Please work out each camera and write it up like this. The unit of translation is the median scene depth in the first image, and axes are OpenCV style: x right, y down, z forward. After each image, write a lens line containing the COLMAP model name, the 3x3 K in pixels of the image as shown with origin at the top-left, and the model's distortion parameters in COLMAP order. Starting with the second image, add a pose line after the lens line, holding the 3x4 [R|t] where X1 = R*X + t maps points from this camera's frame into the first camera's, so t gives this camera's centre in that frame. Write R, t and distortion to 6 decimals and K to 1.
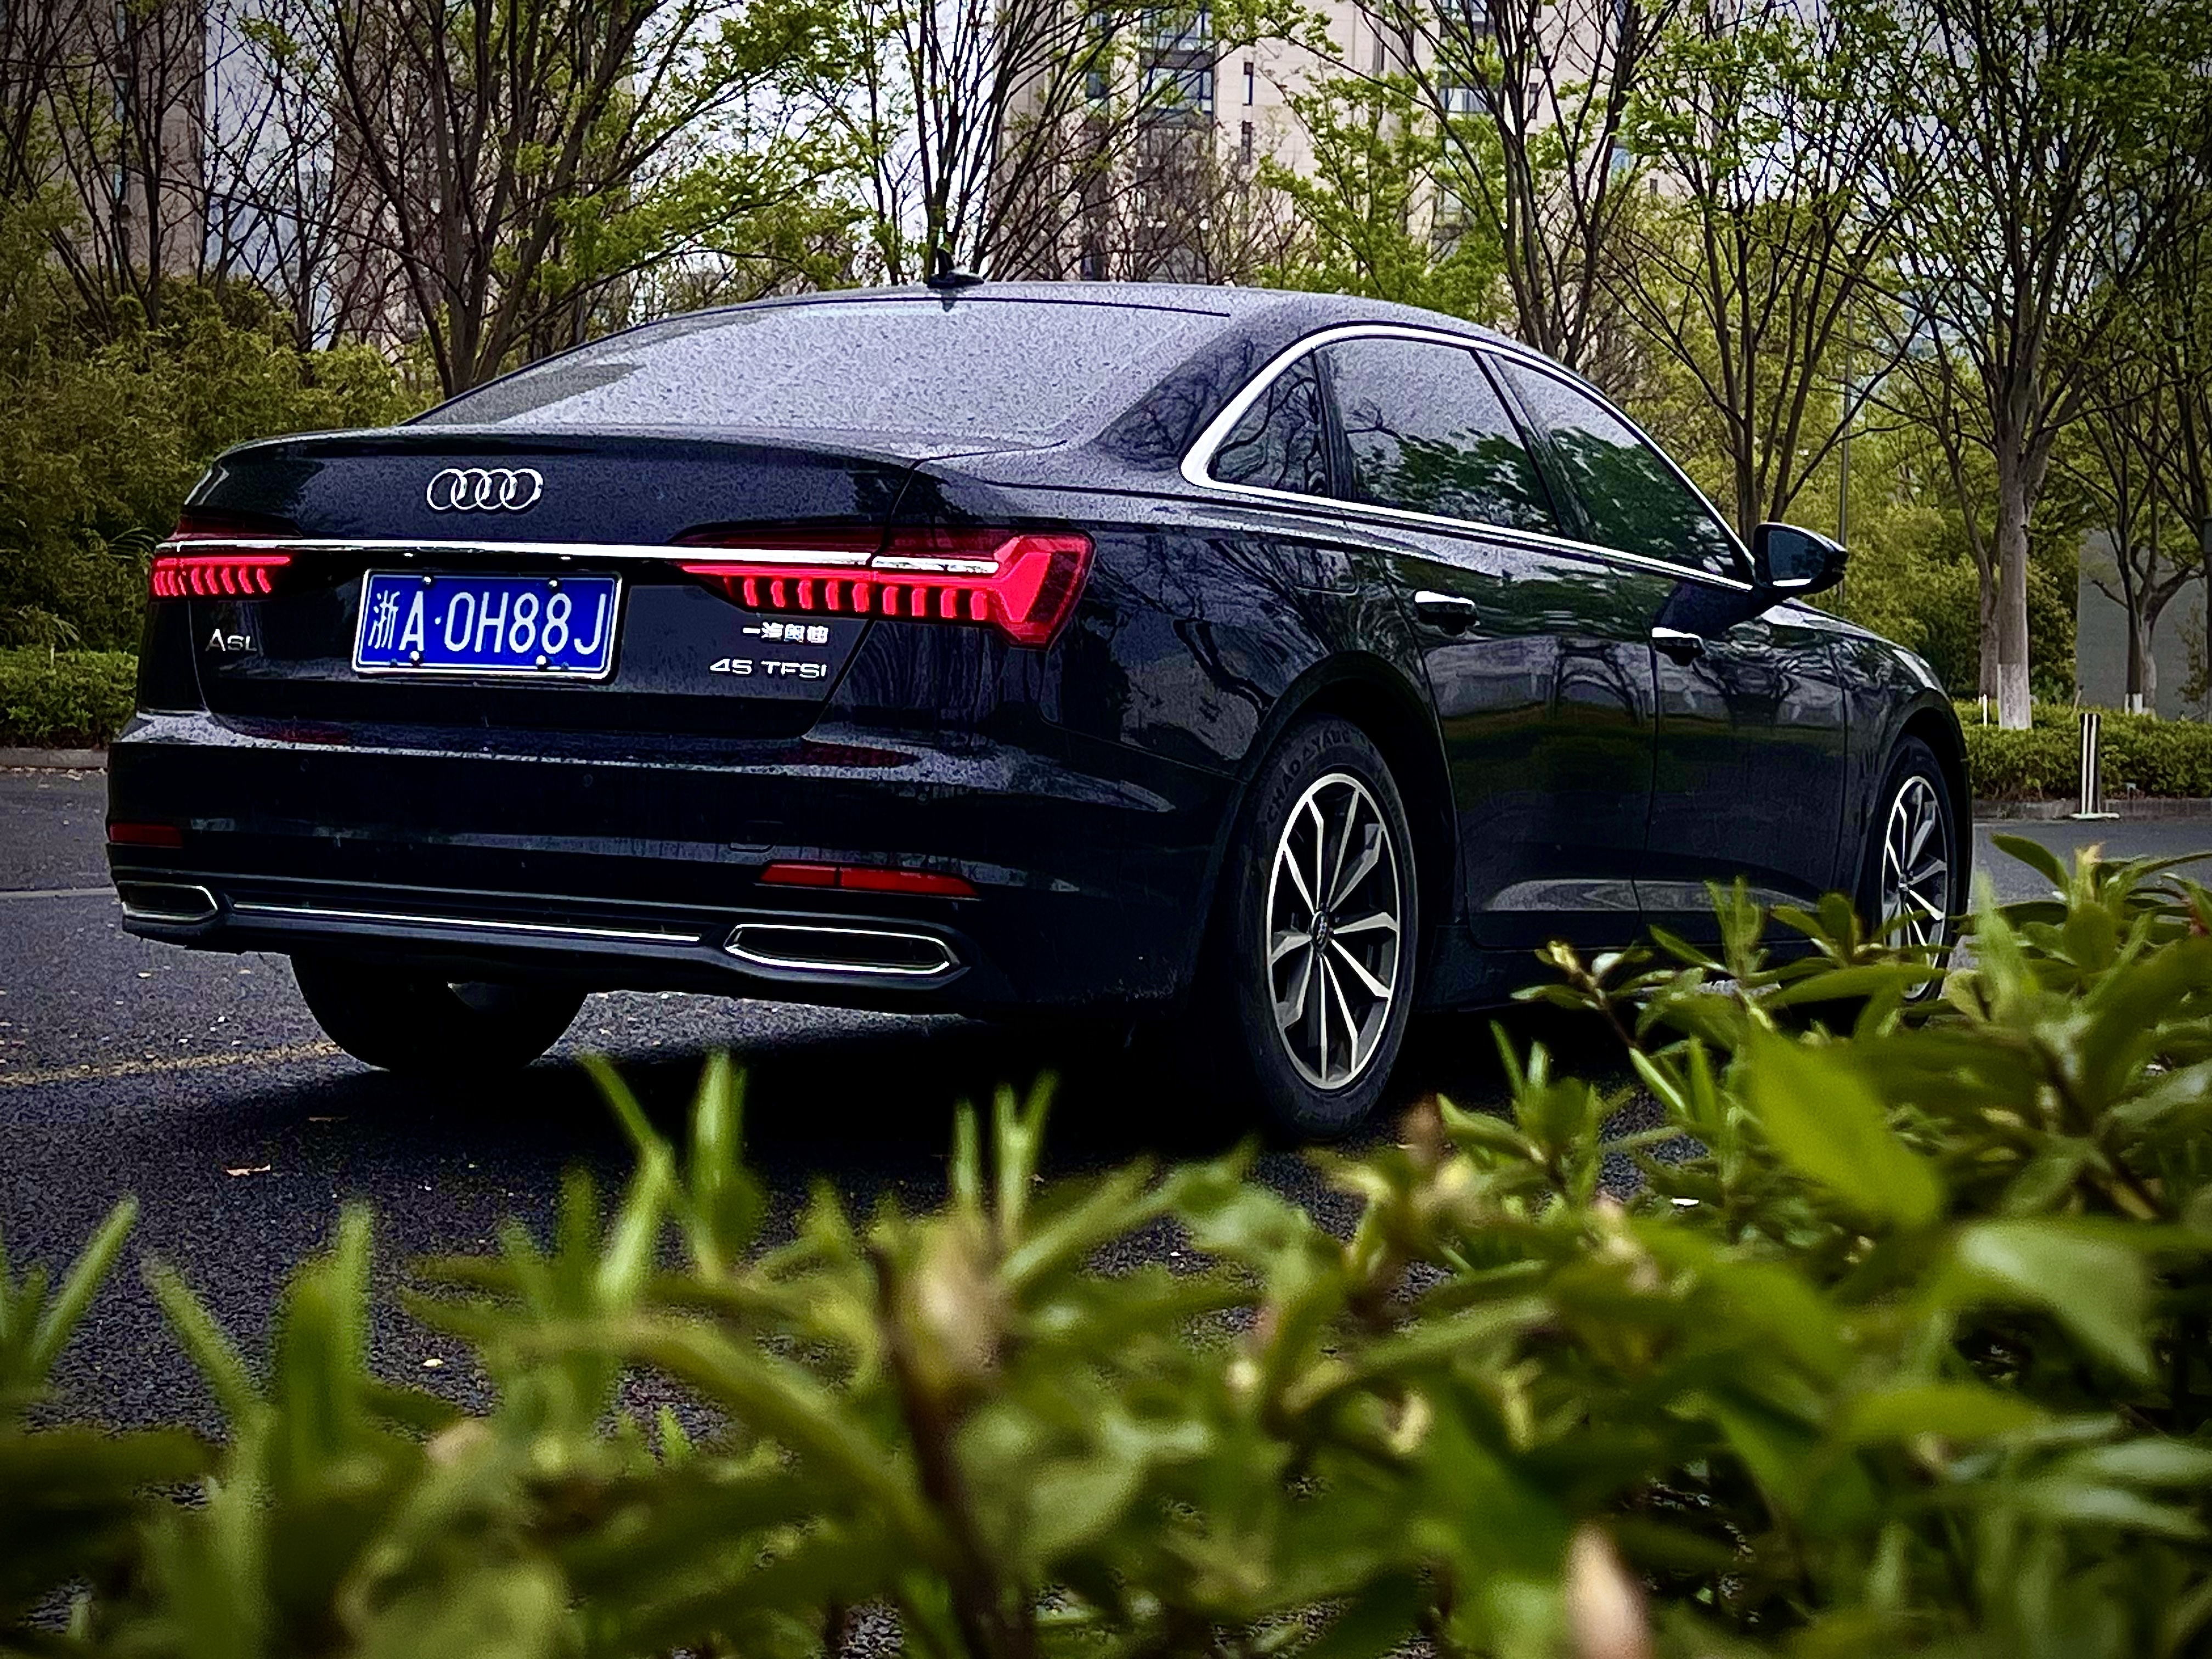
lens RADIAL K [[4055.6, 0, 1106.0], [0, 4055.6, 829.5], [0, 0, 1]] dist [0.190316, -0.312073]
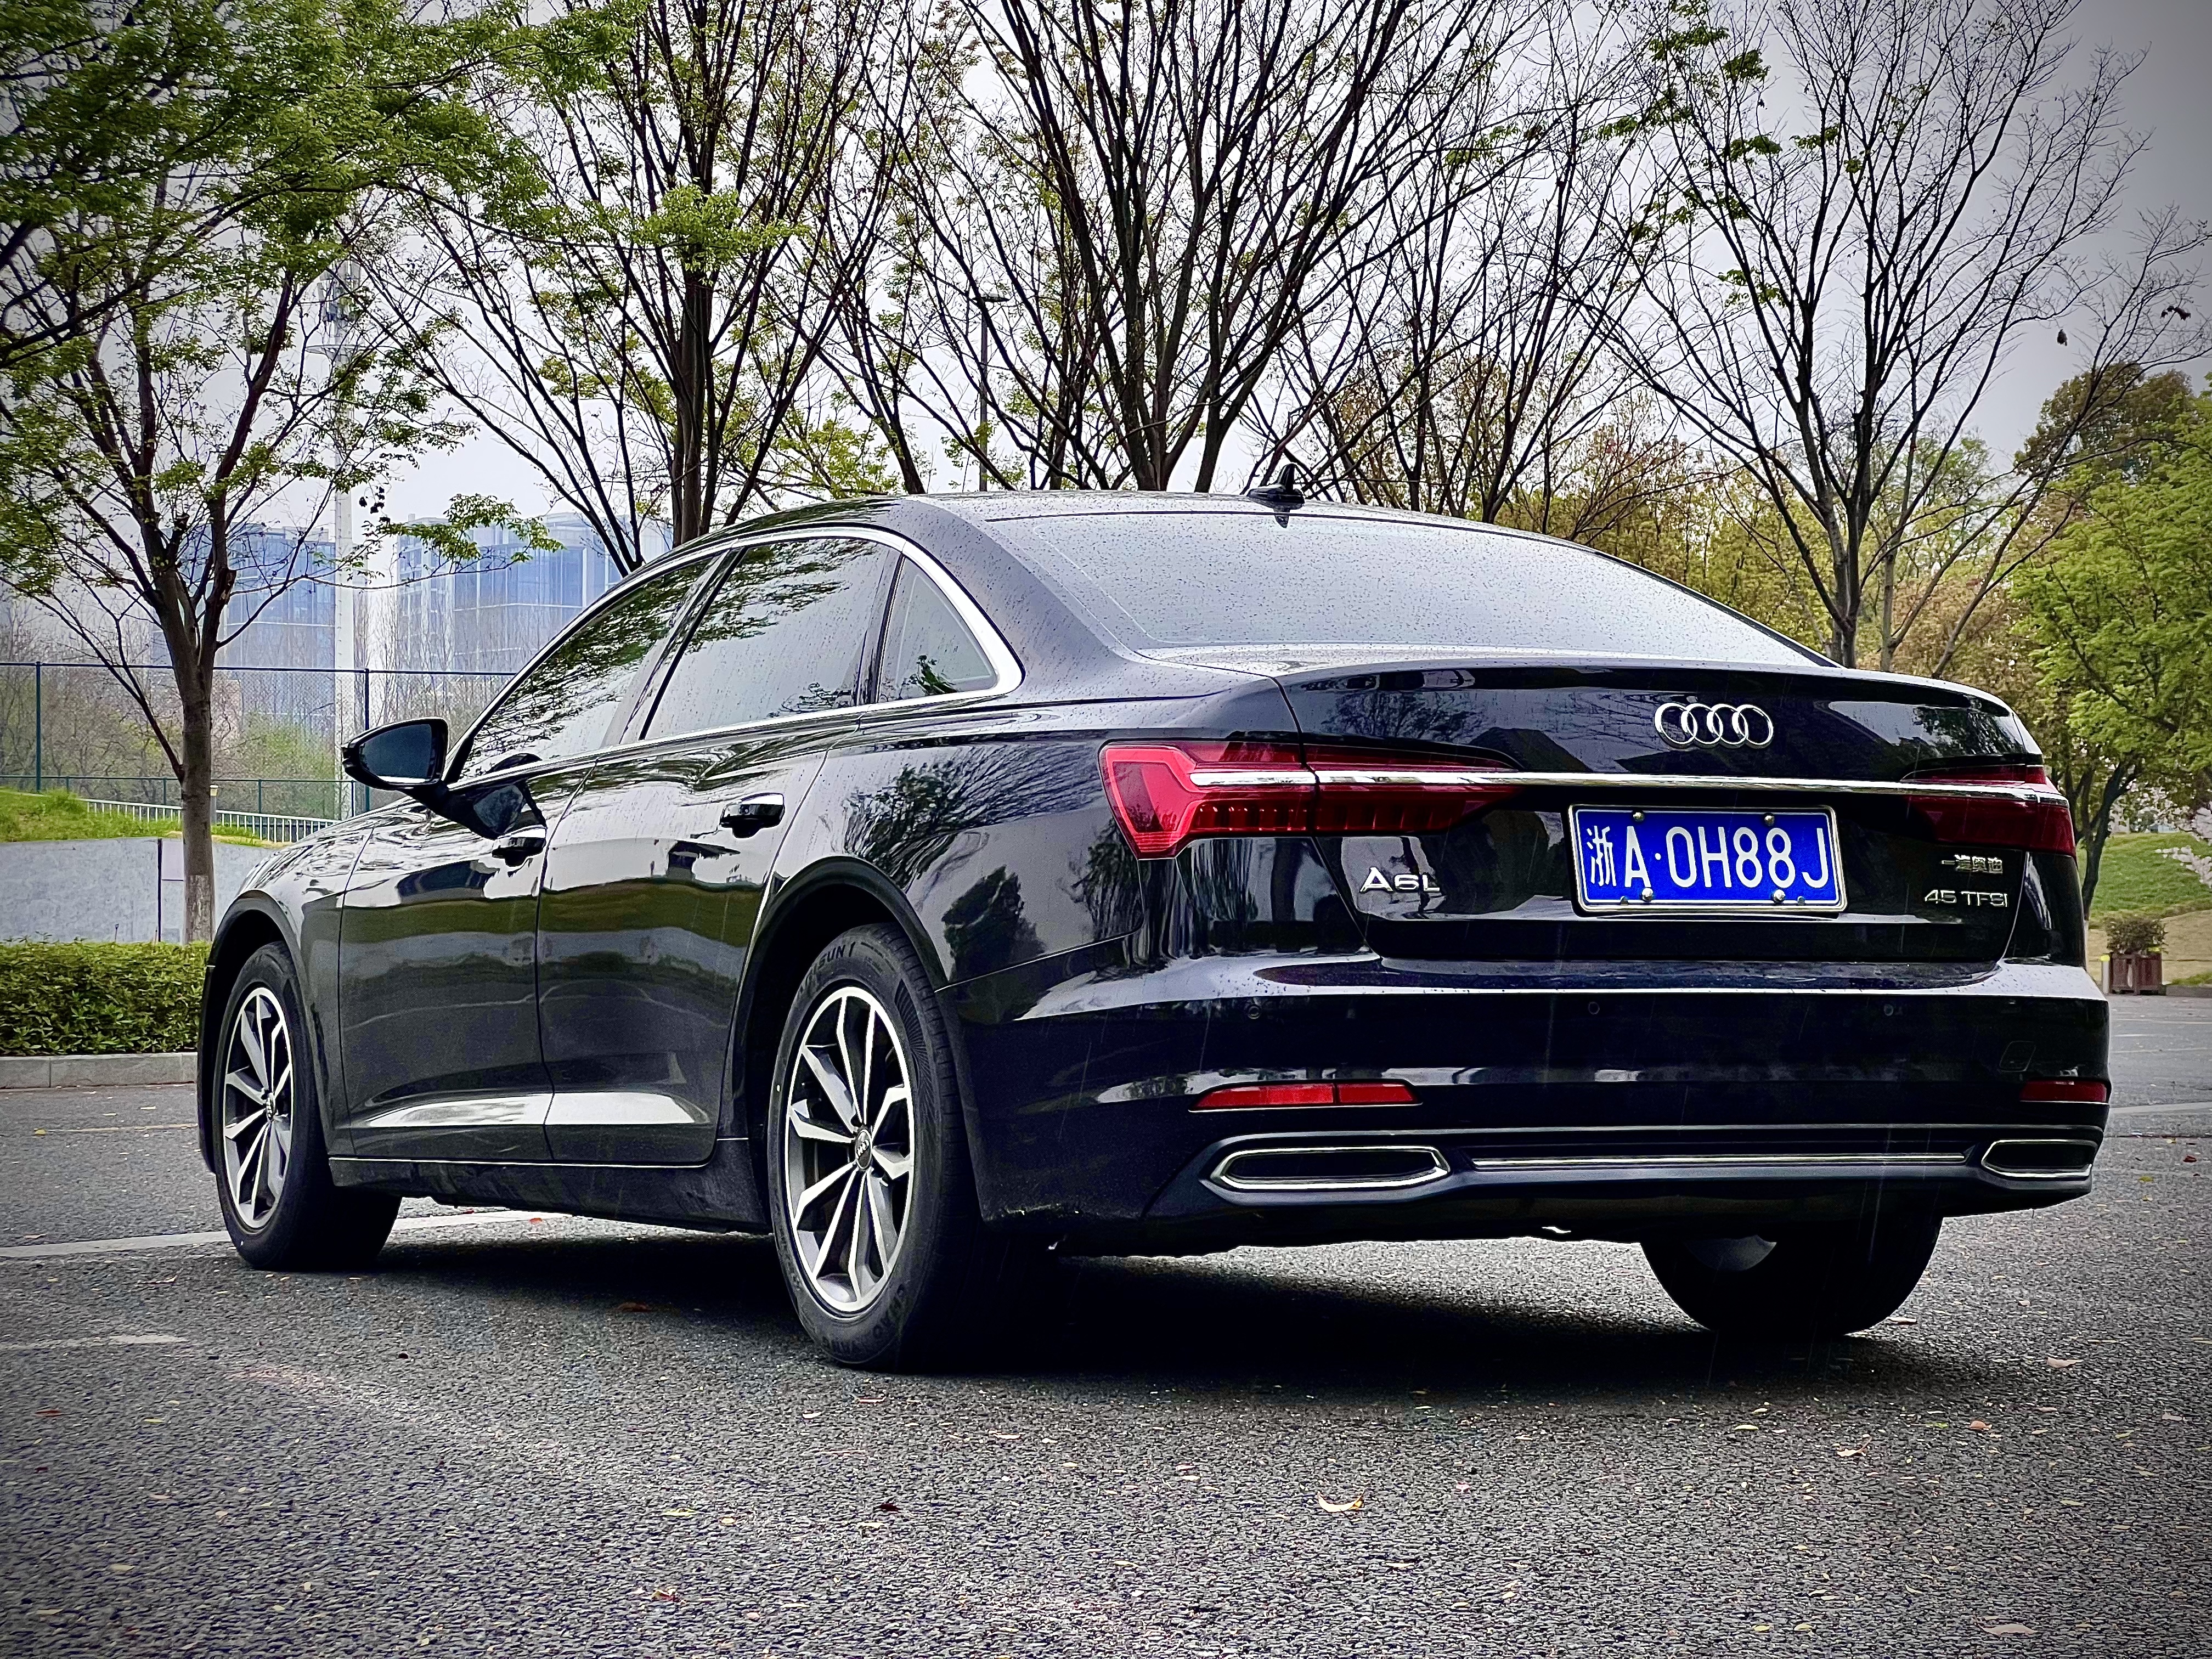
lens RADIAL K [[5011.1, 0, 1106.0], [0, 5011.1, 829.5], [0, 0, 1]] dist [-0.375154, 9.654319]
pose [[0.567213, -0.009033, 0.823521, -1.242528], [0.043084, 0.998896, -0.018718, -0.041345], [-0.822443, 0.046098, 0.566976, 0.432127]]
